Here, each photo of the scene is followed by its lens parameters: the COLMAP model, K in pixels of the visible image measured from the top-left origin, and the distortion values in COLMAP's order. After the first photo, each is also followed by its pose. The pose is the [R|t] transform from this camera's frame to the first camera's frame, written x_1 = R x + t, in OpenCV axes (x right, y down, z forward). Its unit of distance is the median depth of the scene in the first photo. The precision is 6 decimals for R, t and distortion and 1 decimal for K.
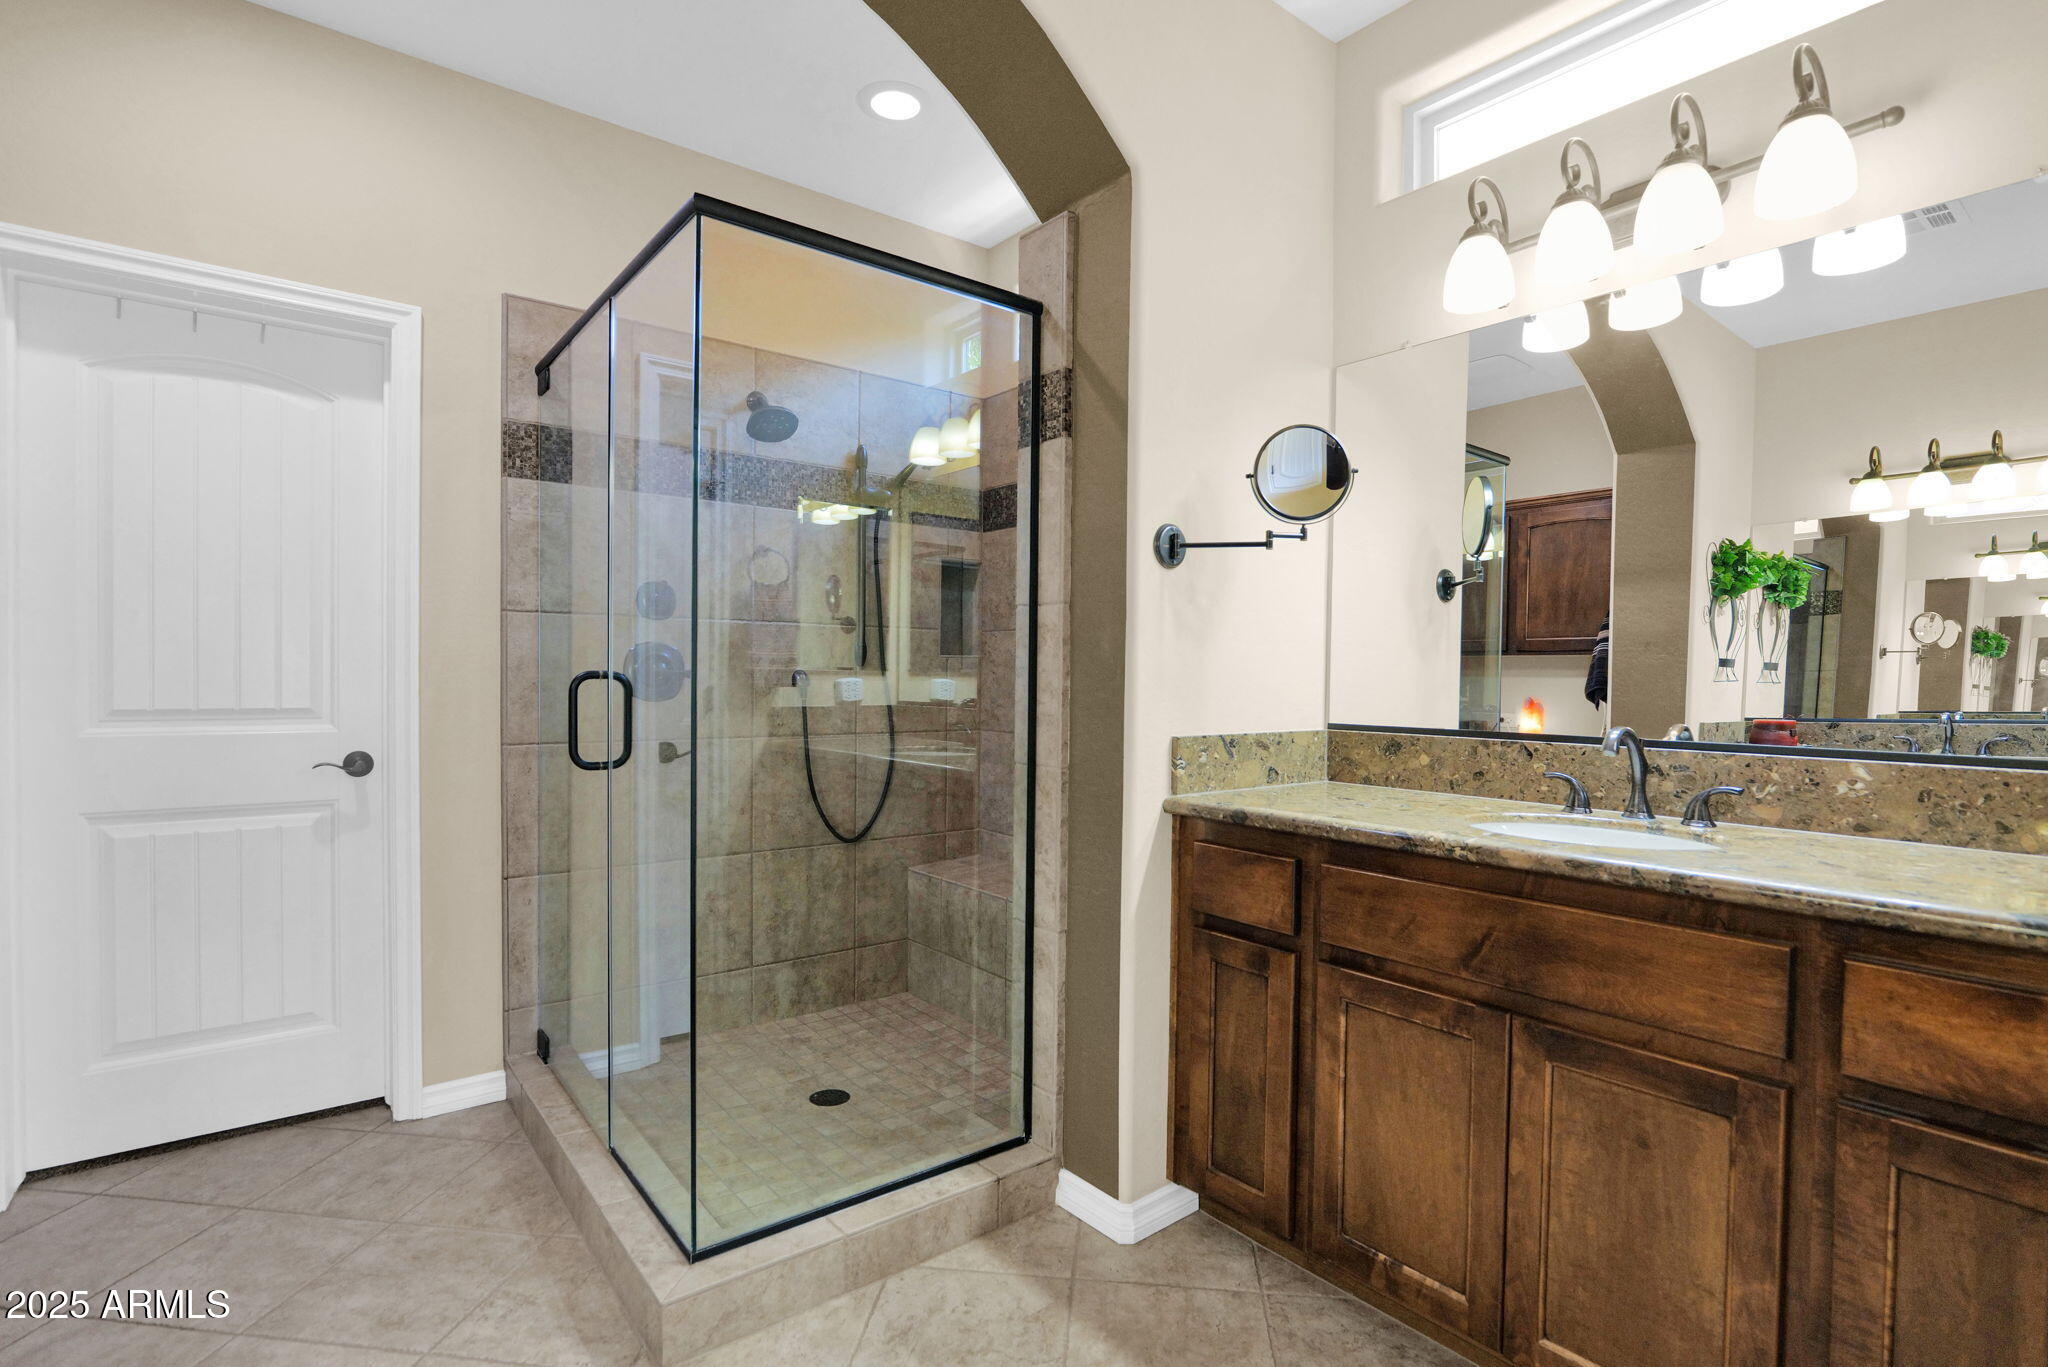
lens RADIAL K [[967.0, 0, 1019.7], [0, 967.0, 690.3], [0, 0, 1]] dist [-0.022076, 0.003901]
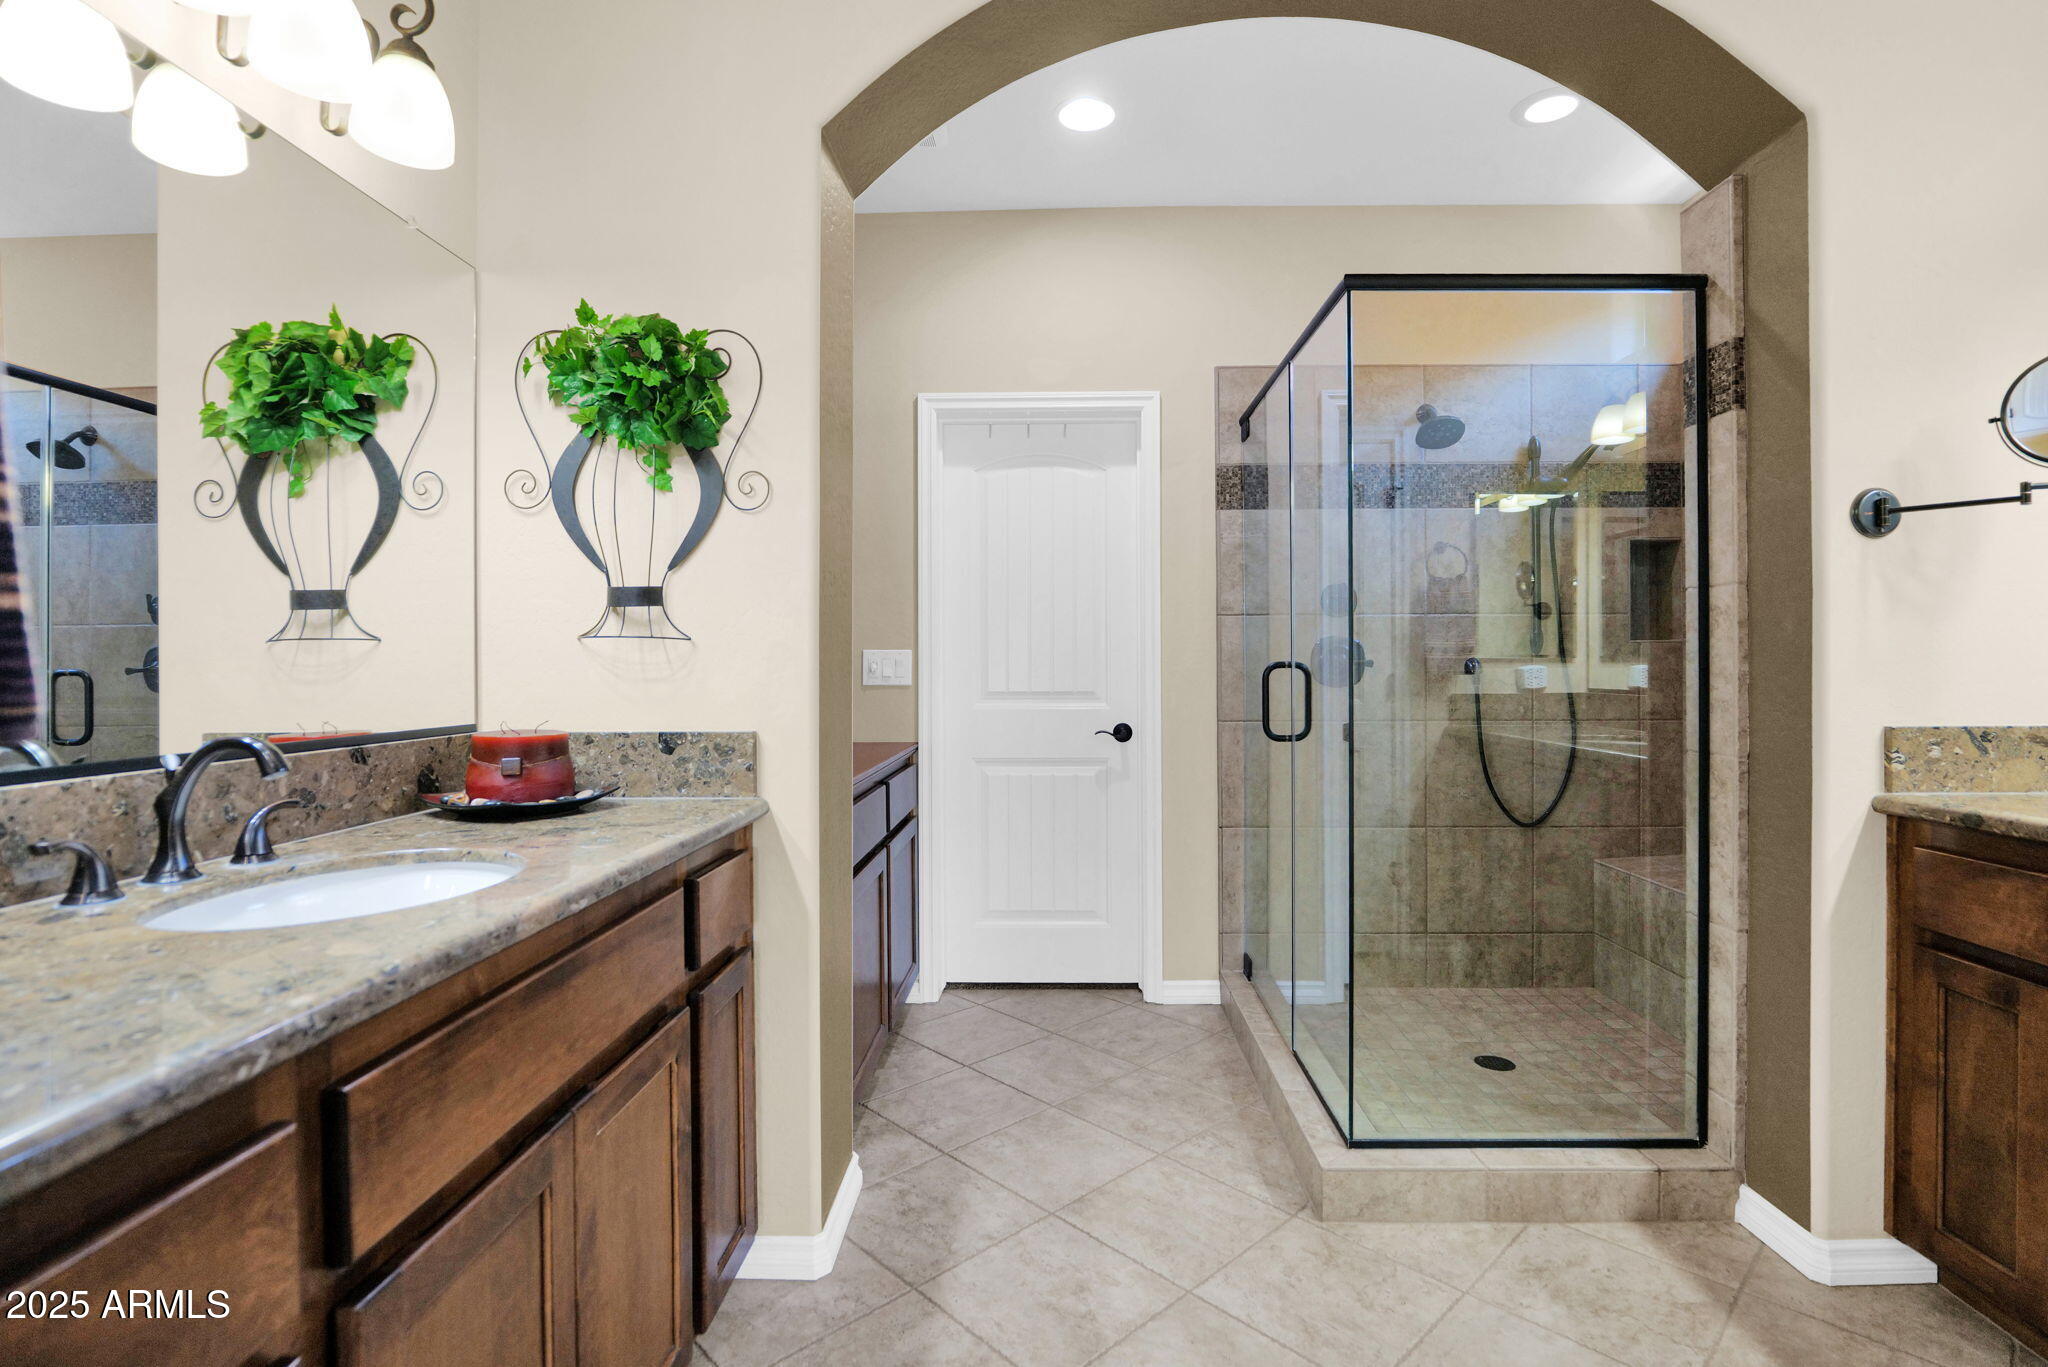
lens RADIAL K [[967.0, 0, 1027.2], [0, 967.0, 671.0], [0, 0, 1]] dist [-0.022076, 0.003901]
pose [[0.761706, -0.008254, -0.647871, 0.116898], [0.001594, 0.999940, -0.010865, 0.004933], [0.647921, 0.007243, 0.761673, -0.163360]]
